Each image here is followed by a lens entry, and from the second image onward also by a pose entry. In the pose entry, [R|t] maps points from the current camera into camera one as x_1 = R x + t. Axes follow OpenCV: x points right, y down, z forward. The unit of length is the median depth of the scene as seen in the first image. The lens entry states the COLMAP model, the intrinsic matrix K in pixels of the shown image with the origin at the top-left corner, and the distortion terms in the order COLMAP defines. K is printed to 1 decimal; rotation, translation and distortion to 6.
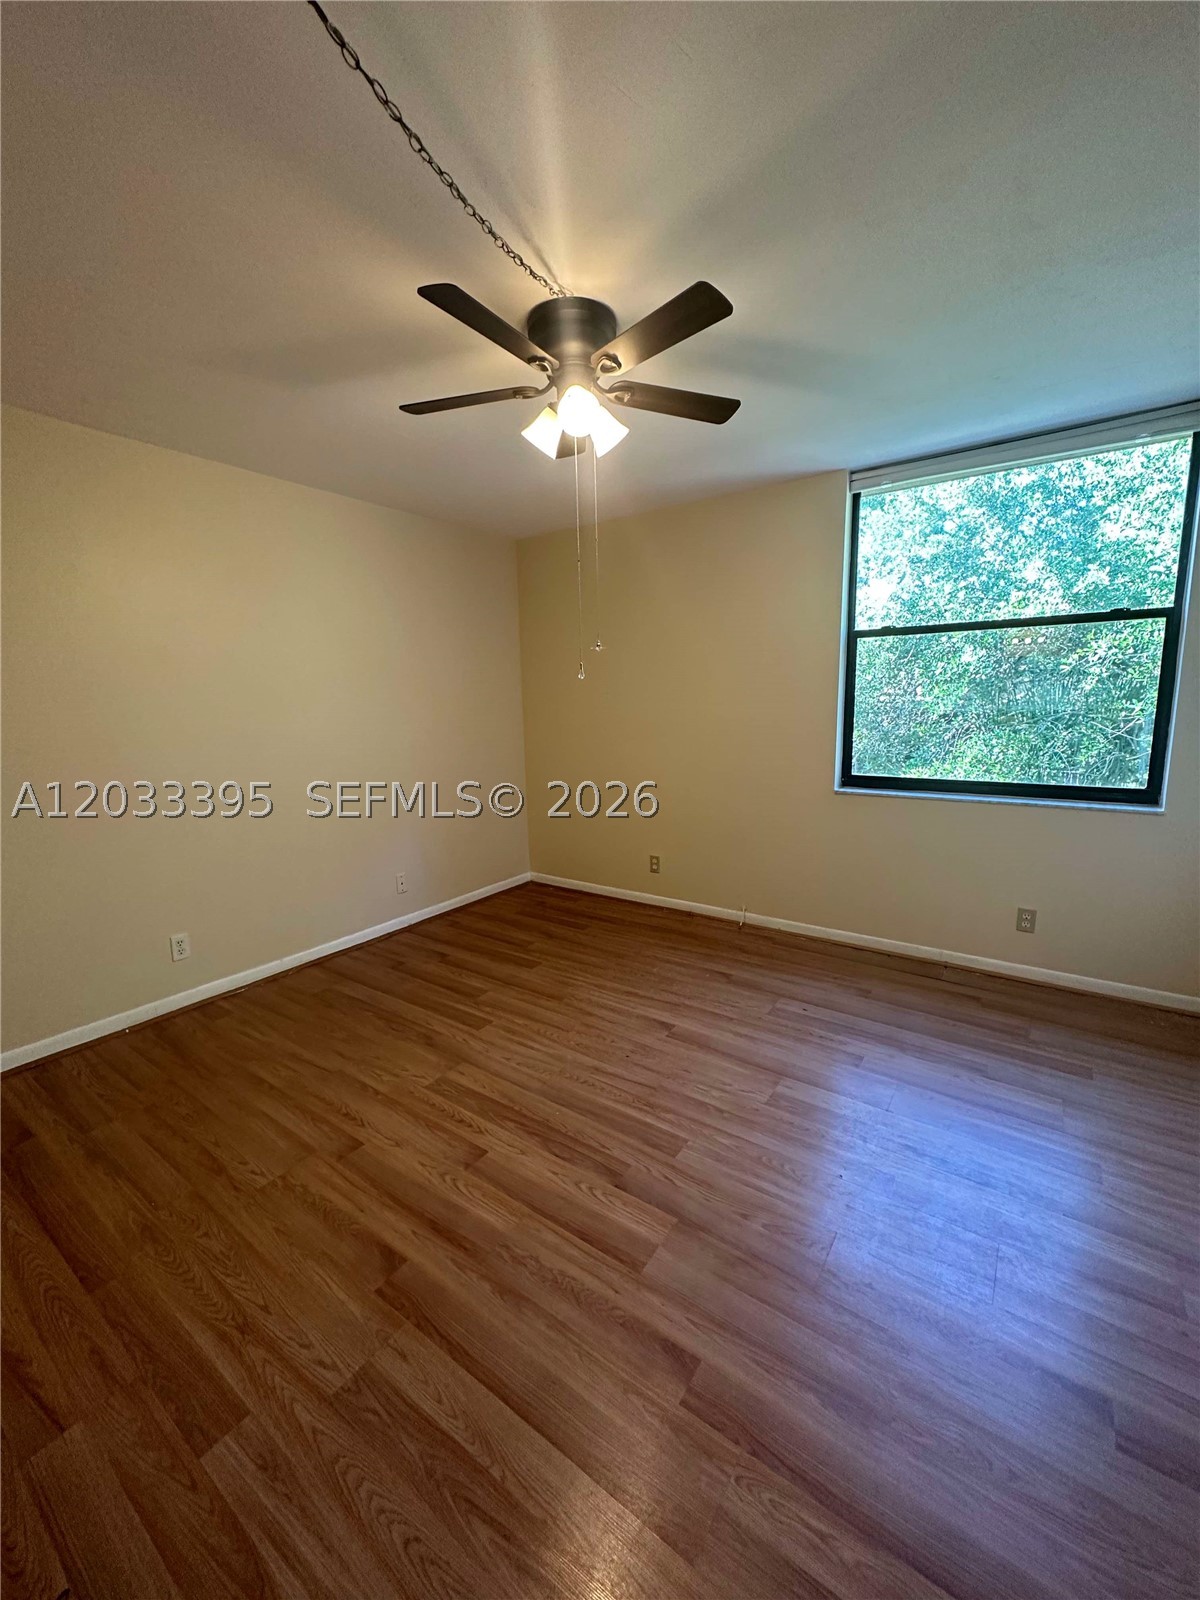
lens RADIAL K [[637.6, 0, 599.9], [0, 637.6, 799.6], [0, 0, 1]] dist [0.004312, 0.000229]
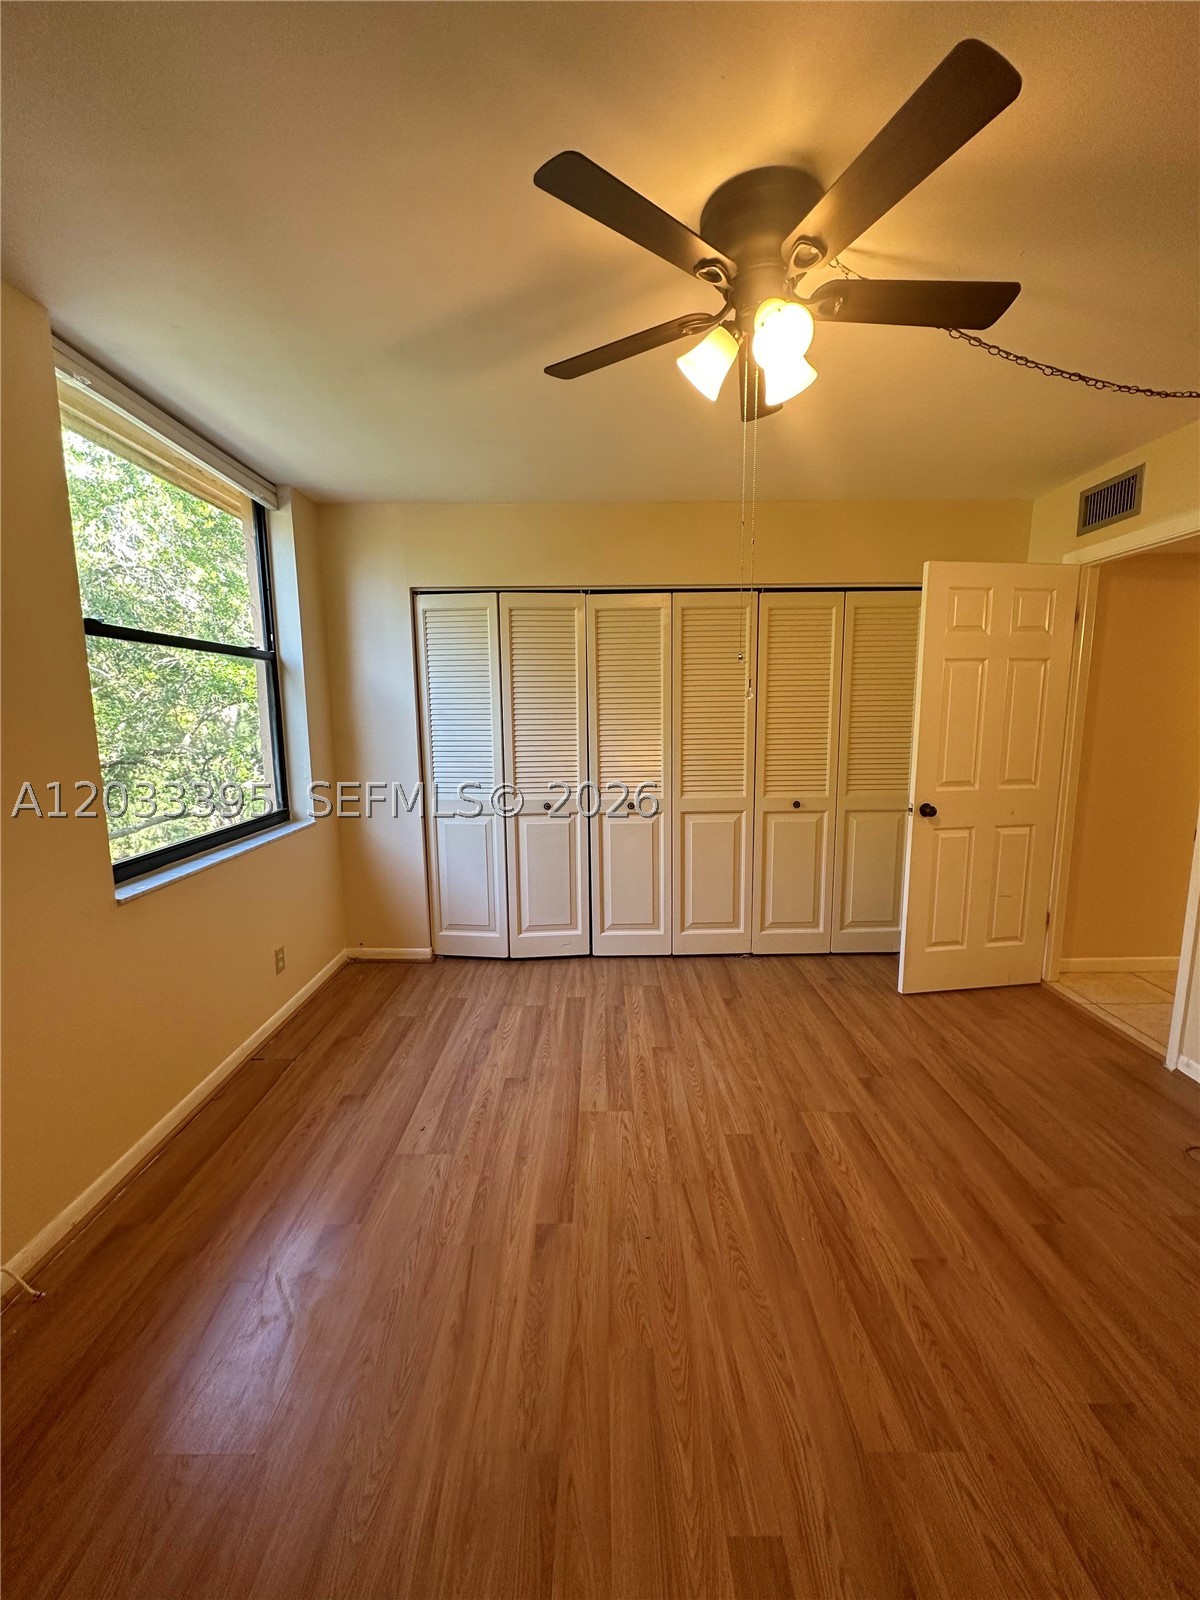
lens RADIAL K [[637.6, 0, 611.5], [0, 637.6, 799.6], [0, 0, 1]] dist [0.004312, 0.000229]
pose [[-0.592267, -0.091415, 0.800539, -0.515392], [0.142229, 0.966080, 0.215545, -0.246541], [-0.793089, 0.241520, -0.559176, 1.505194]]
